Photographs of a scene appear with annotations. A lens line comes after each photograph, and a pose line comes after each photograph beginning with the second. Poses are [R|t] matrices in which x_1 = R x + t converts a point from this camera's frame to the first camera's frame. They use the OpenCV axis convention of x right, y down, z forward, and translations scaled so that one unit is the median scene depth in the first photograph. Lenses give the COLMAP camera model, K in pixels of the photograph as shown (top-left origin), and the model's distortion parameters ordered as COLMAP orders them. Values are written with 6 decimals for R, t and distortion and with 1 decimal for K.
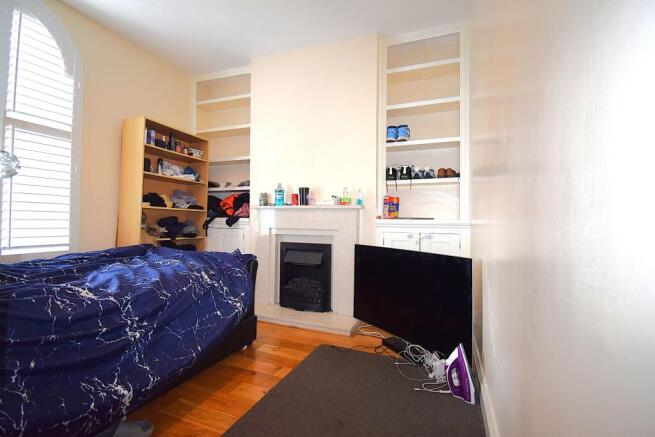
lens RADIAL K [[297.4, 0, 327.5], [0, 297.4, 218.5], [0, 0, 1]] dist [-0.000921, -0.000237]
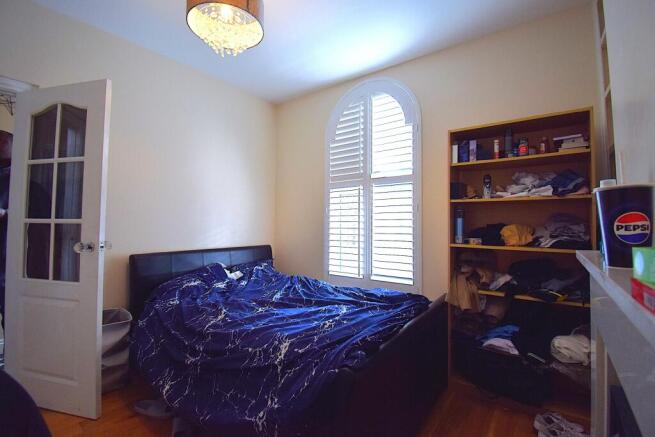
lens RADIAL K [[297.4, 0, 327.5], [0, 297.4, 218.5], [0, 0, 1]] dist [-0.000921, -0.000237]
pose [[-0.260250, -0.036852, -0.964838, 0.245826], [0.008423, 0.999147, -0.040435, -0.090332], [0.965504, -0.018650, -0.259718, 0.976976]]
